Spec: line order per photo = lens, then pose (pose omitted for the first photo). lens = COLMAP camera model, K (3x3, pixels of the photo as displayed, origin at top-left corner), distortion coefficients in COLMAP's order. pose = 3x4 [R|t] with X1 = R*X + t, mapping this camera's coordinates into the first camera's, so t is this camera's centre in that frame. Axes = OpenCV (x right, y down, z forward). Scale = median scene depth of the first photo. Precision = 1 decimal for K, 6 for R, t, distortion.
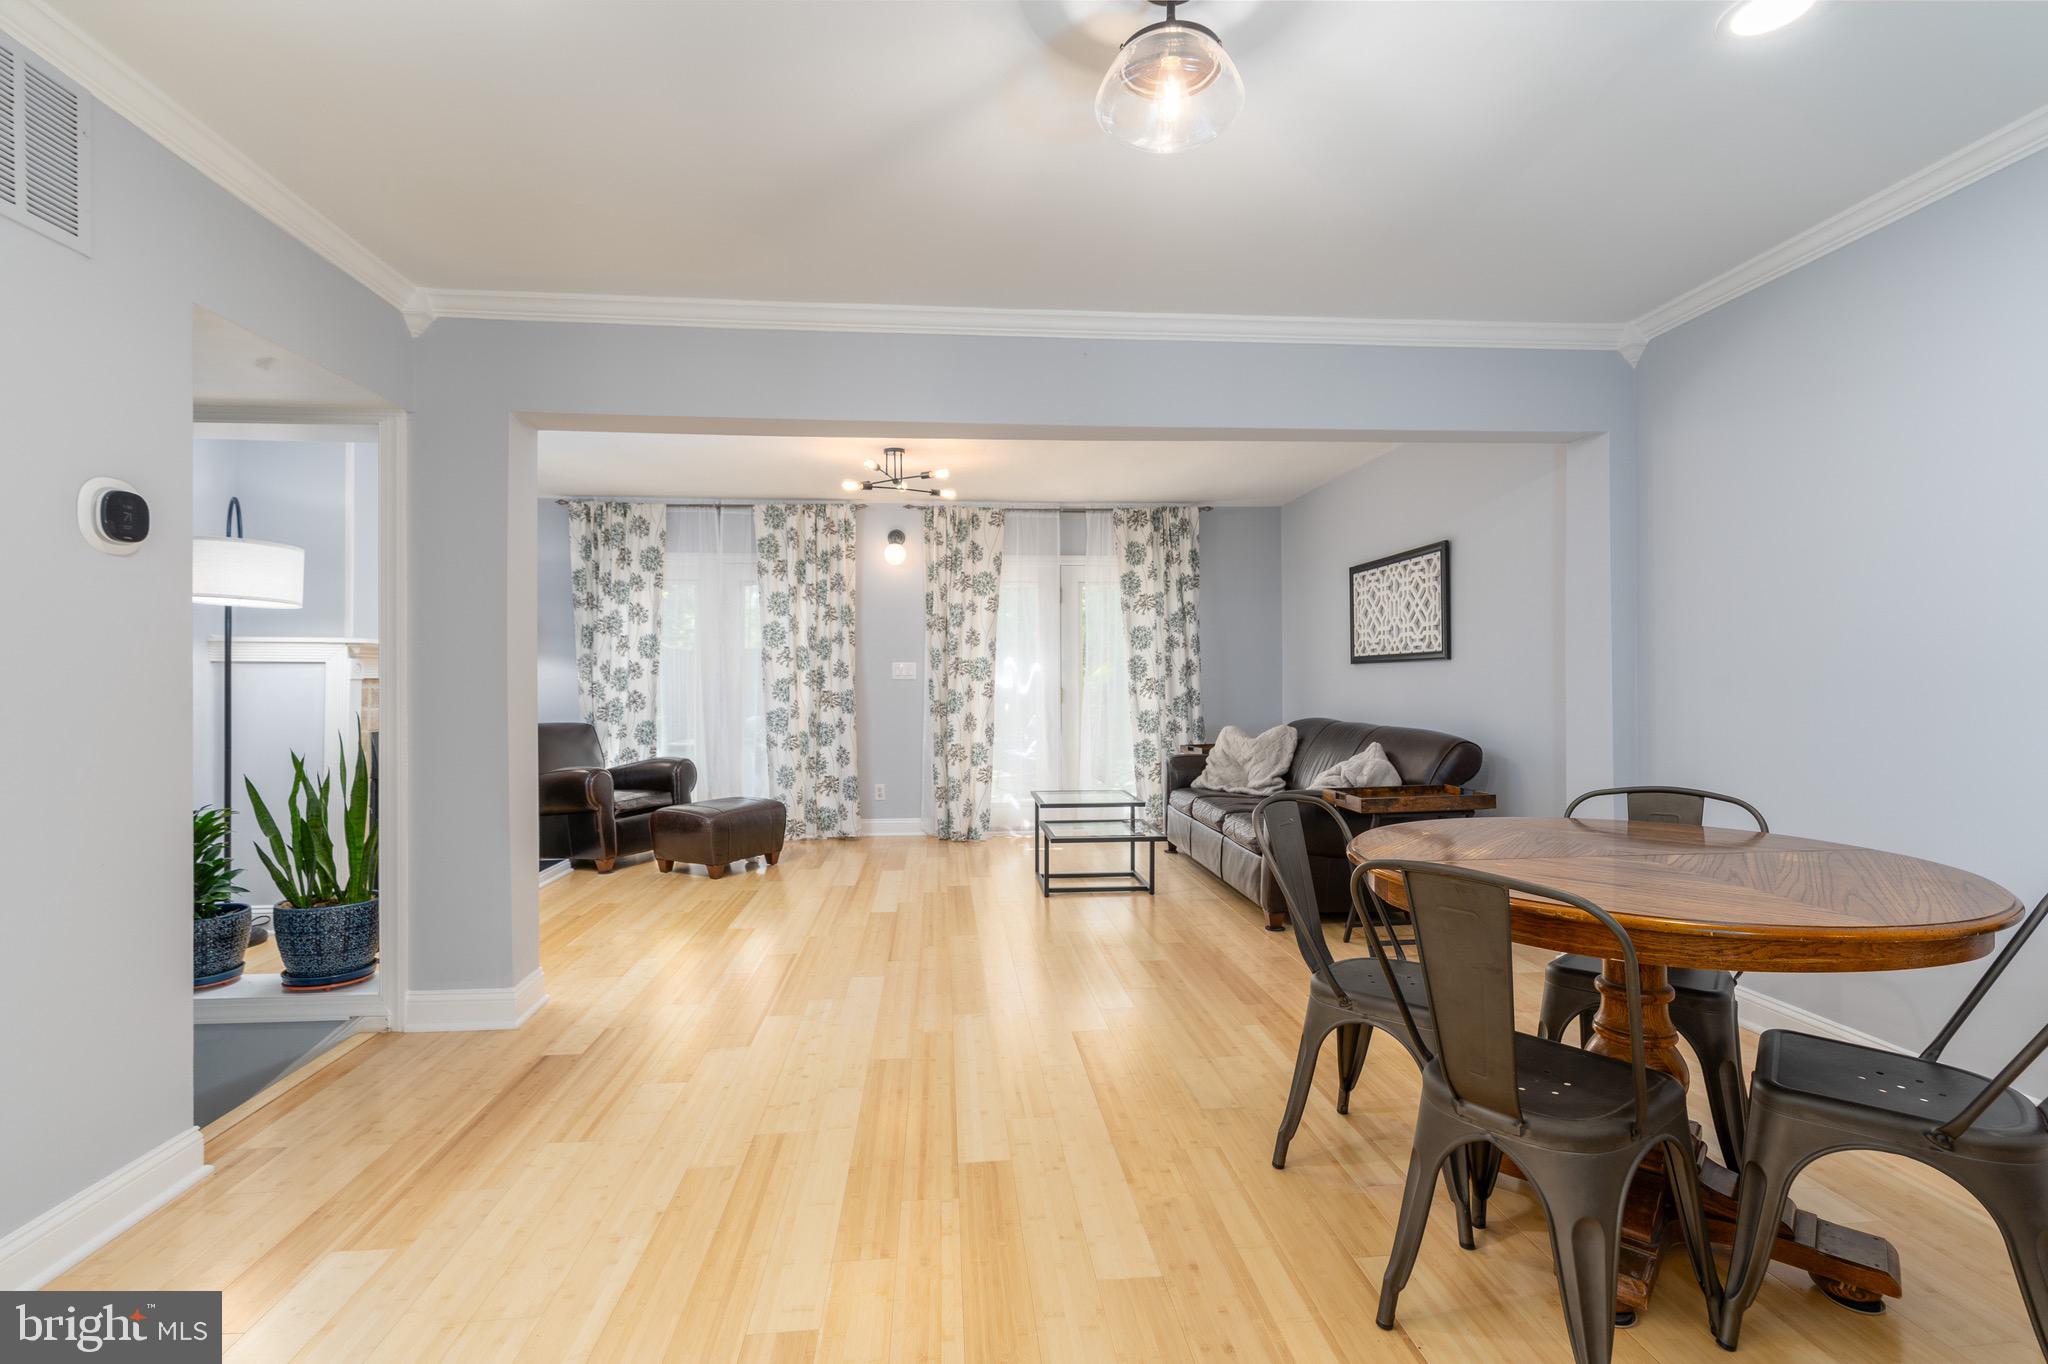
lens RADIAL K [[945.8, 0, 1025.3], [0, 945.8, 672.4], [0, 0, 1]] dist [-0.004014, 0.001951]
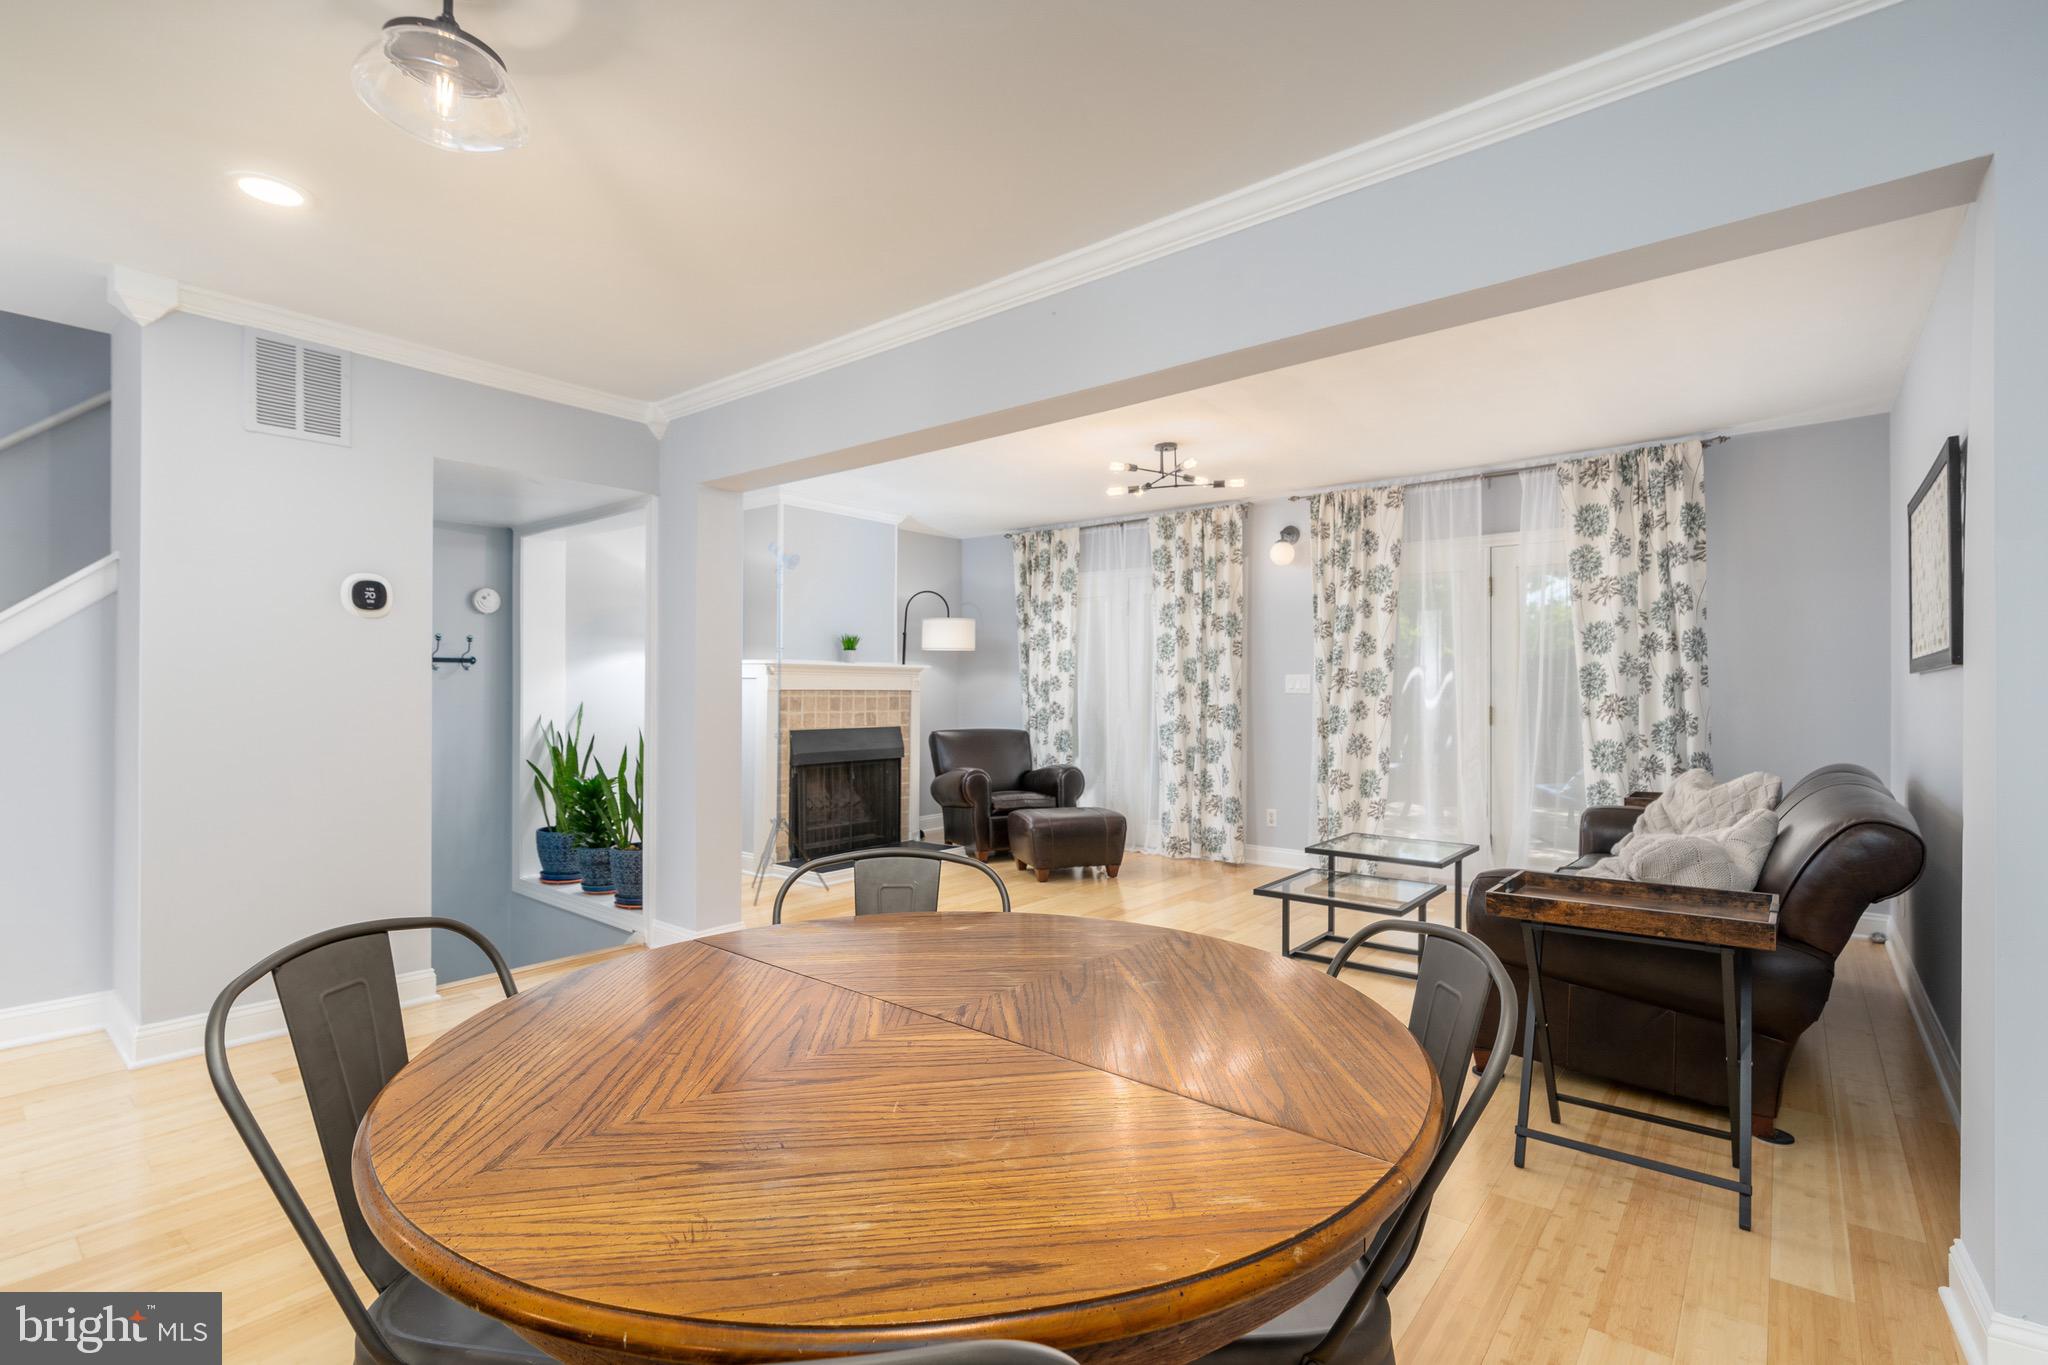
lens RADIAL K [[964.5, 0, 1024.0], [0, 964.5, 682.5], [0, 0, 1]] dist [0.001521, 0.000687]
pose [[0.708426, 0.000095, -0.705785, 0.336148], [-0.001446, 0.999998, -0.001317, -0.001493], [0.705784, 0.001953, 0.708424, 0.182375]]
